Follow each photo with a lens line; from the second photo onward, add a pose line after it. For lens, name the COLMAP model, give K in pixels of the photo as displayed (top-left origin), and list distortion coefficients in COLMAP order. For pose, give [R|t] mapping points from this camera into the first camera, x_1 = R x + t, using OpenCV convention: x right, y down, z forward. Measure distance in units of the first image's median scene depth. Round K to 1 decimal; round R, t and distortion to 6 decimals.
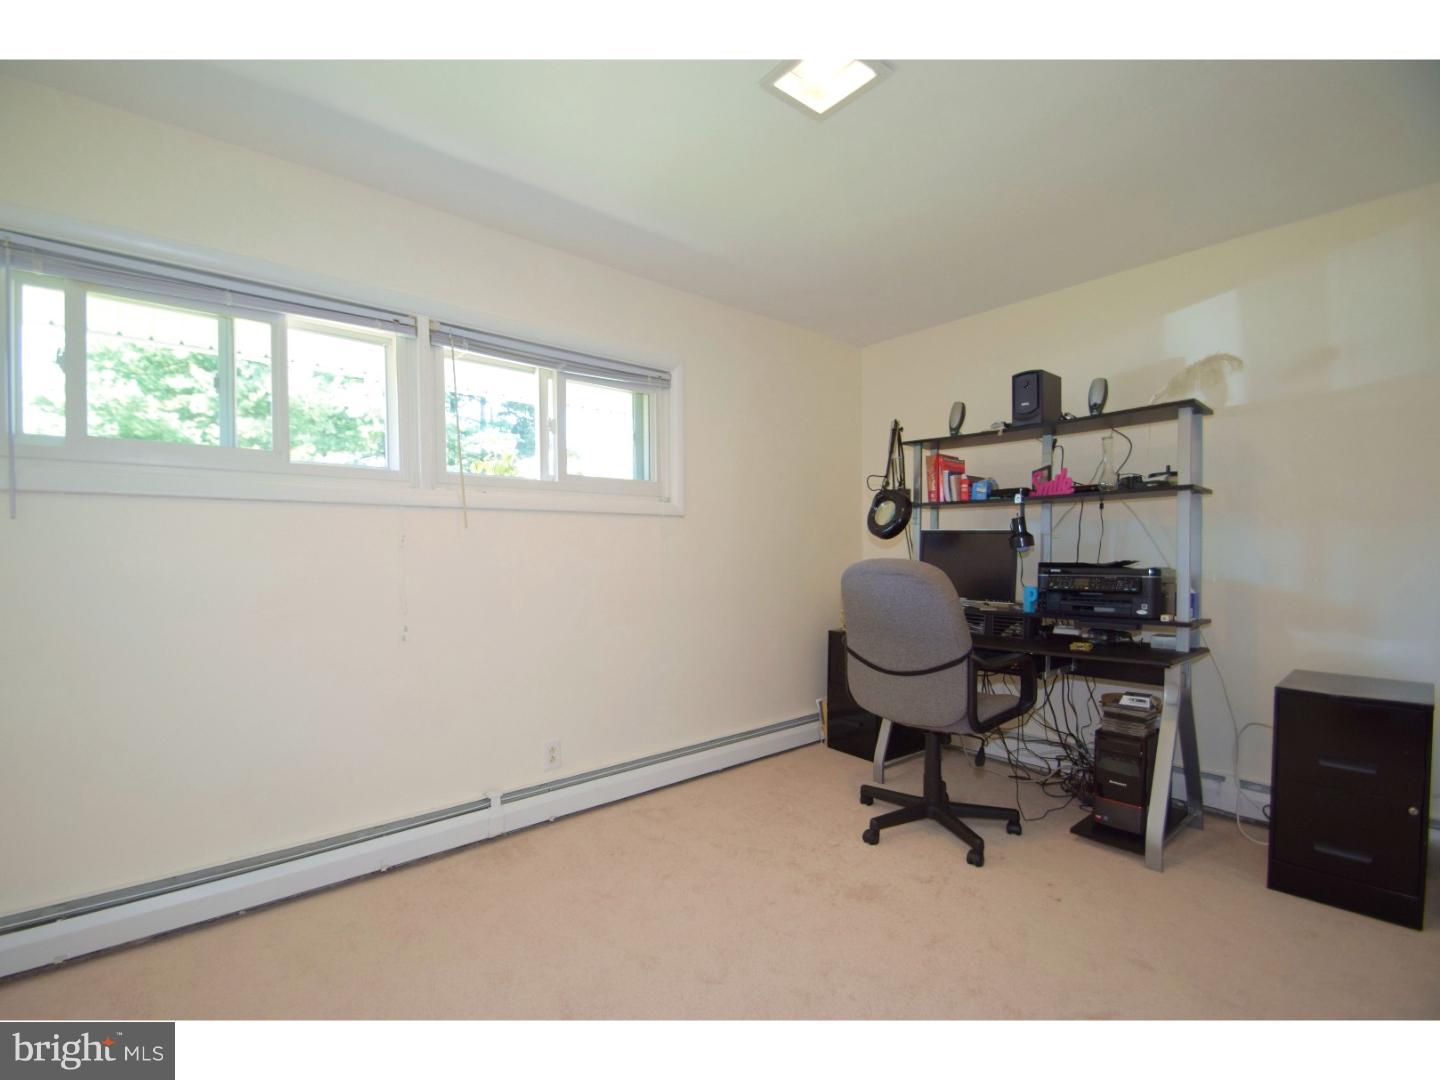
lens RADIAL K [[641.9, 0, 720.0], [0, 641.9, 540.0], [0, 0, 1]] dist [0.000436, -0.011208]
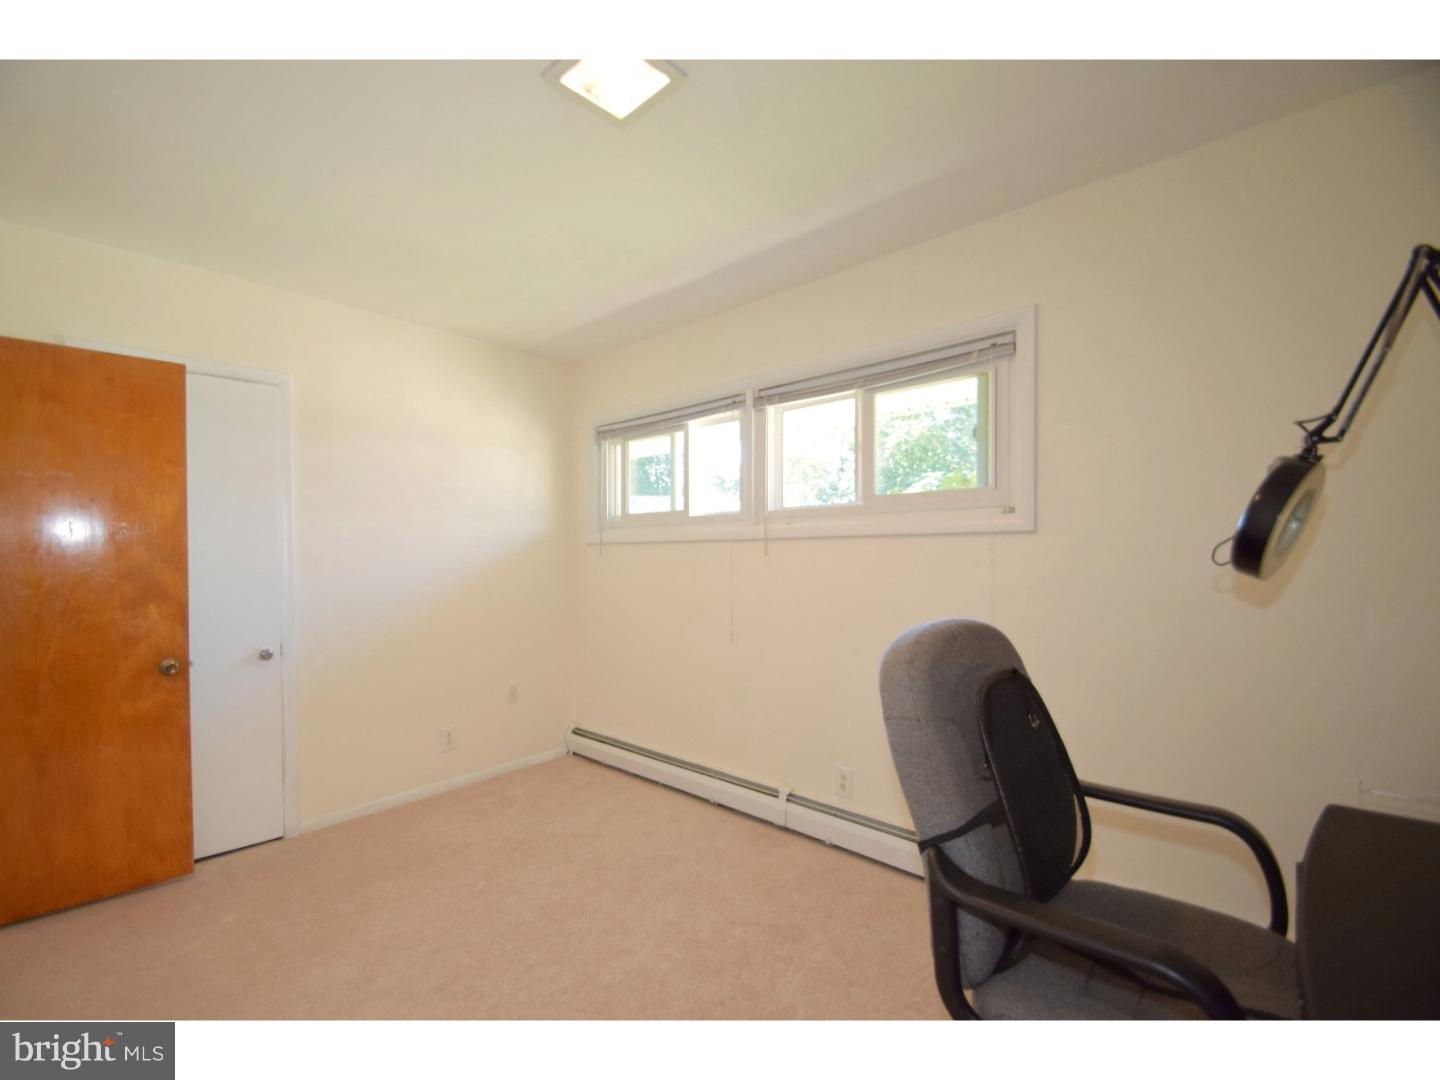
lens RADIAL K [[647.9, 0, 691.6], [0, 647.9, 565.3], [0, 0, 1]] dist [0.002105, -0.010906]
pose [[0.073258, 0.002909, -0.997309, 0.793650], [0.004334, 0.999985, 0.003235, -0.005049], [0.997304, -0.004559, 0.073244, 0.769056]]
